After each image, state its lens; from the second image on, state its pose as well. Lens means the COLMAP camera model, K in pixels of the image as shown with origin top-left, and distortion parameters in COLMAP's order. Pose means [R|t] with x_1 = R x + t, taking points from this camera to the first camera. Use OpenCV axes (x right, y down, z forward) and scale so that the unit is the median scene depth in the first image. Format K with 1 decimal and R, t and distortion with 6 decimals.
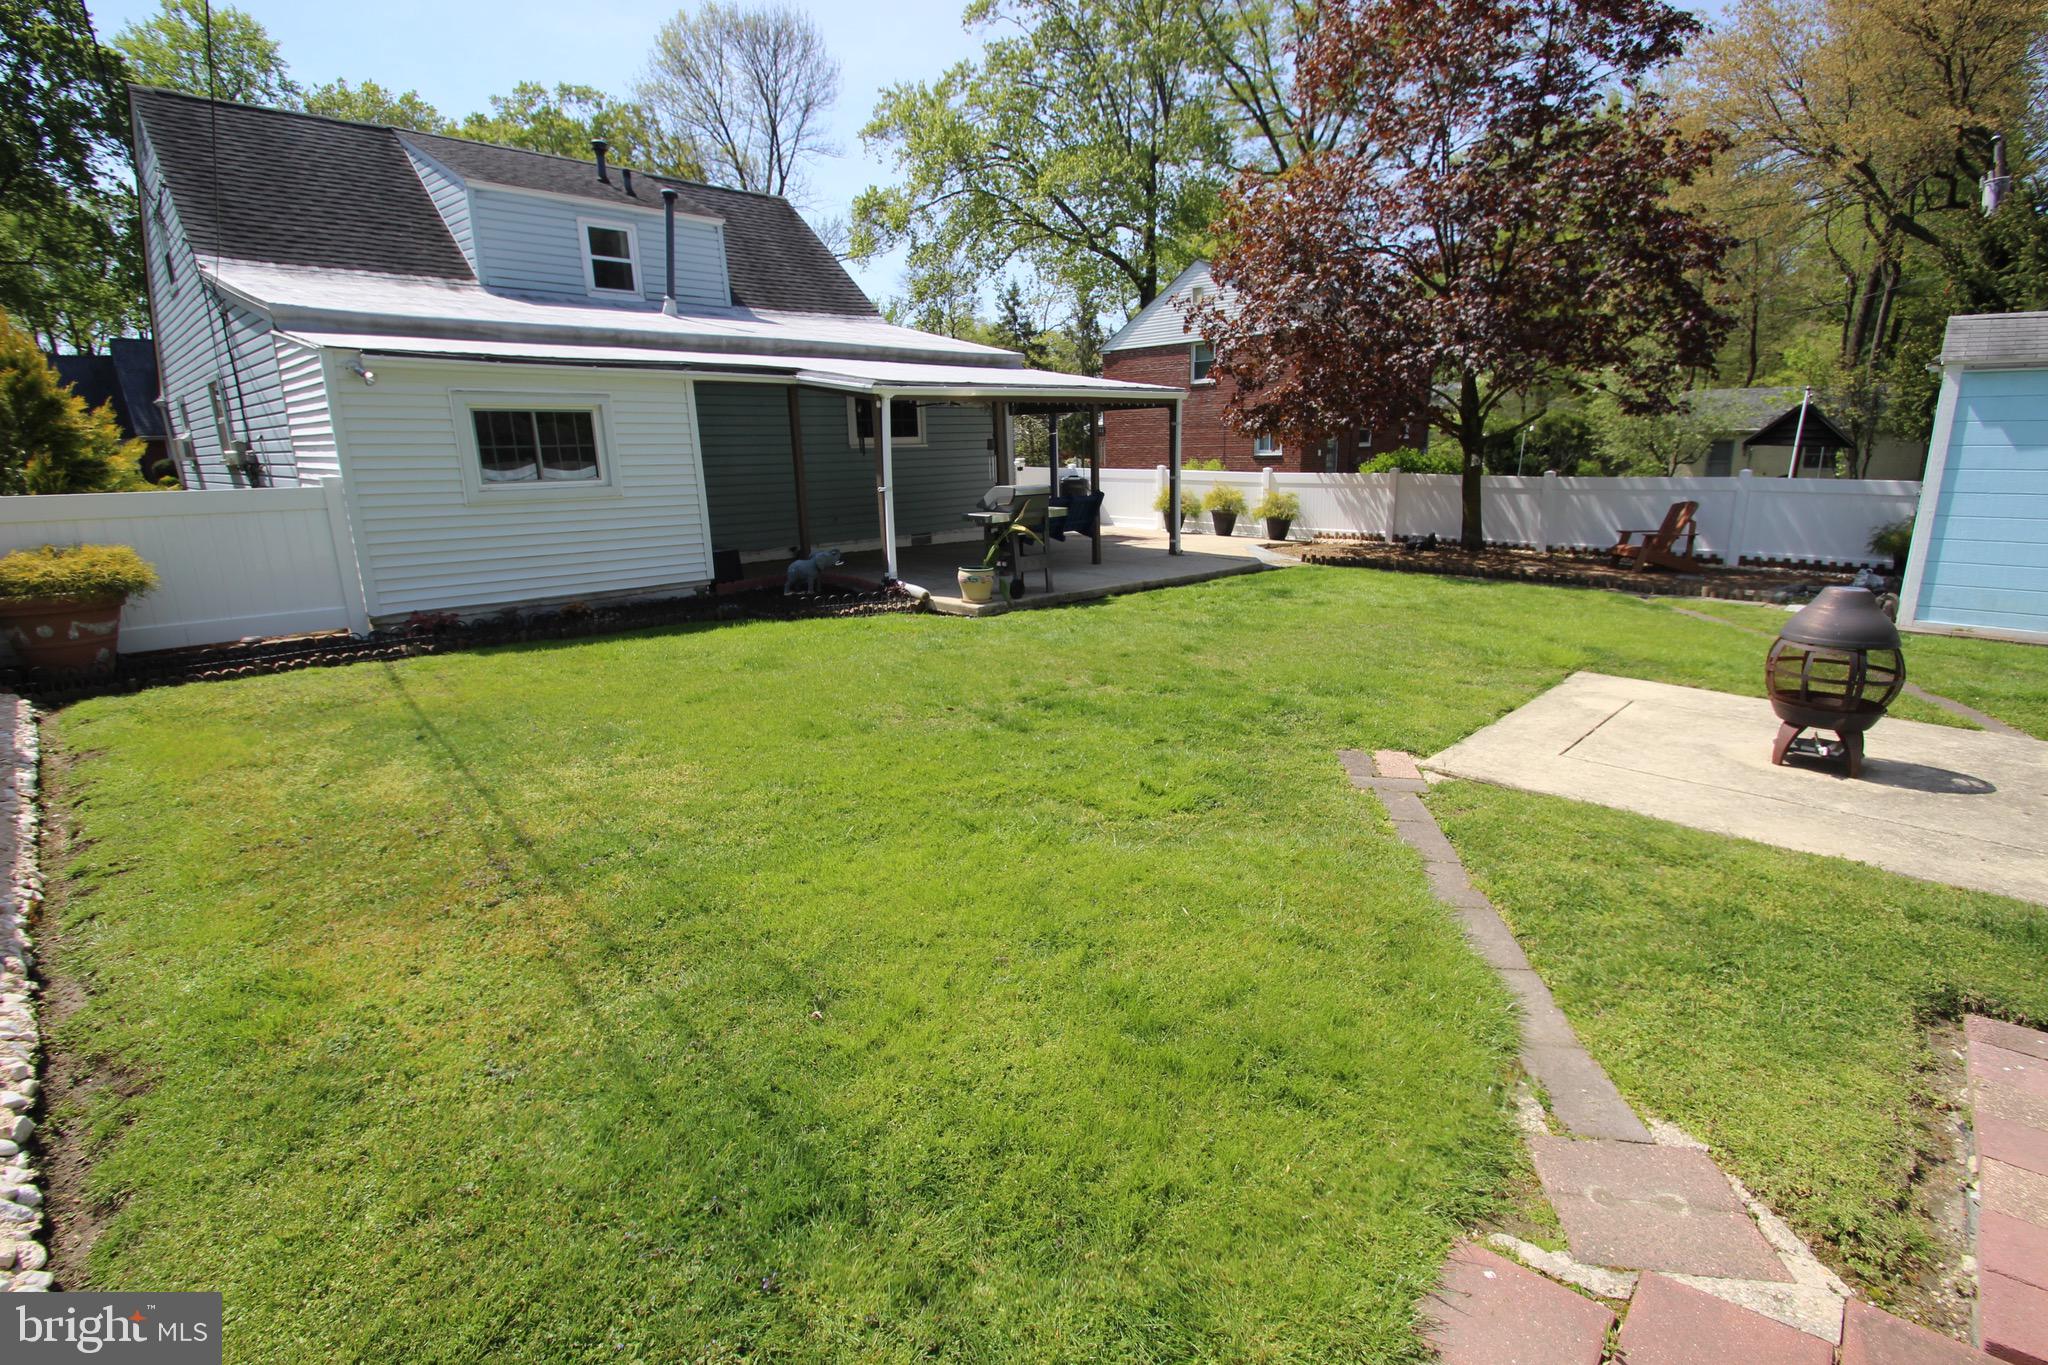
lens RADIAL K [[954.2, 0, 1037.2], [0, 954.2, 696.9], [0, 0, 1]] dist [0.002723, -0.008799]
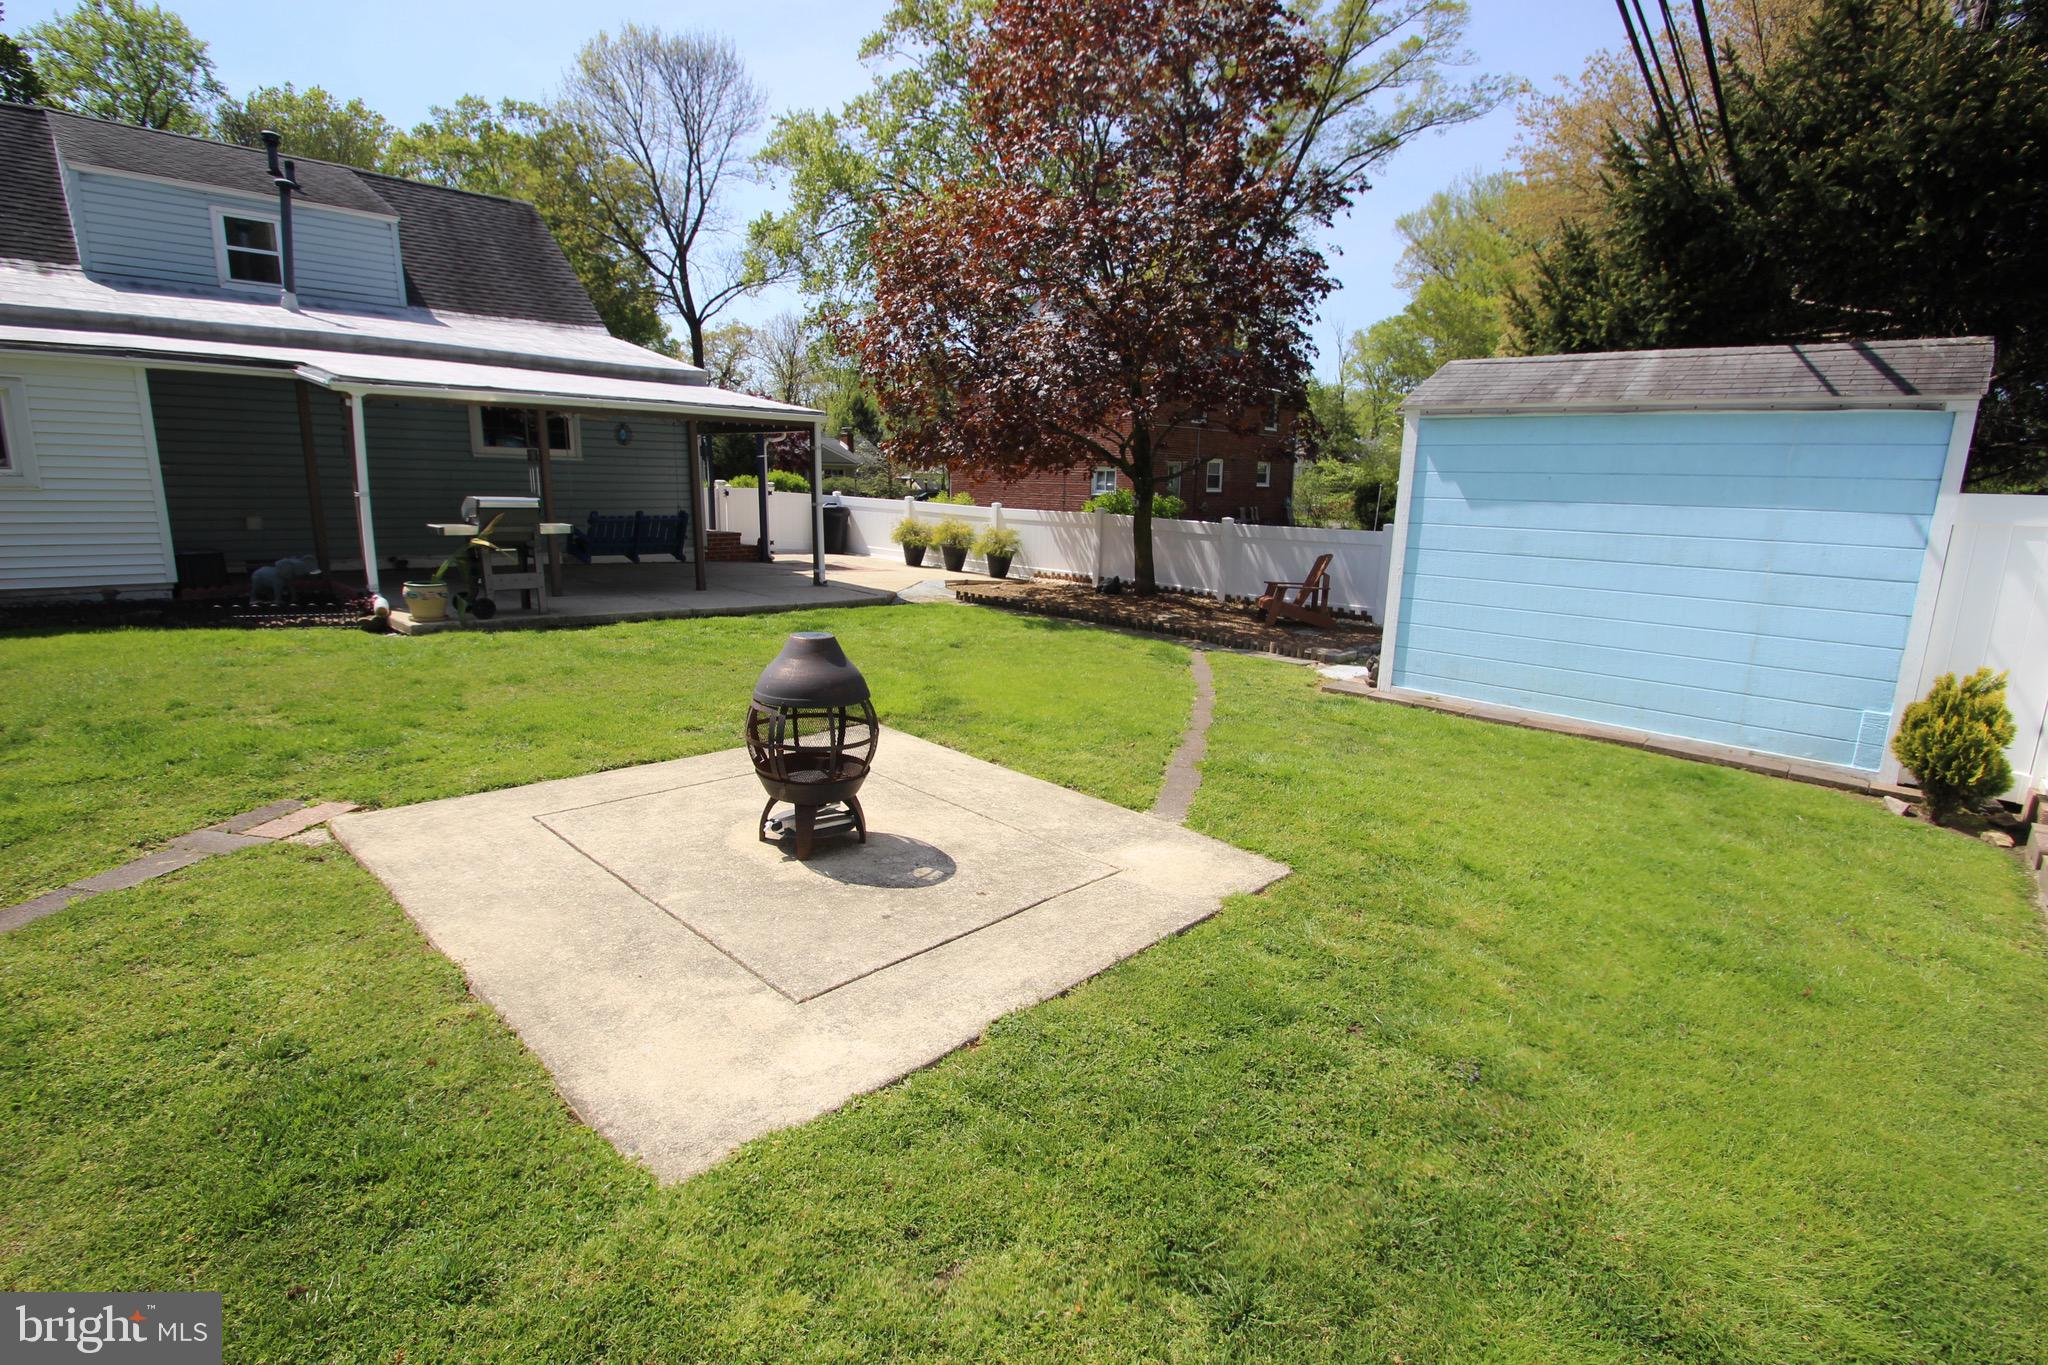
lens RADIAL K [[954.2, 0, 1039.9], [0, 954.2, 695.5], [0, 0, 1]] dist [0.002723, -0.008799]
pose [[0.998812, 0.046891, 0.013237, 0.341445], [-0.046345, 0.998167, -0.038932, -0.011881], [-0.015038, 0.038272, 0.999154, 0.050179]]
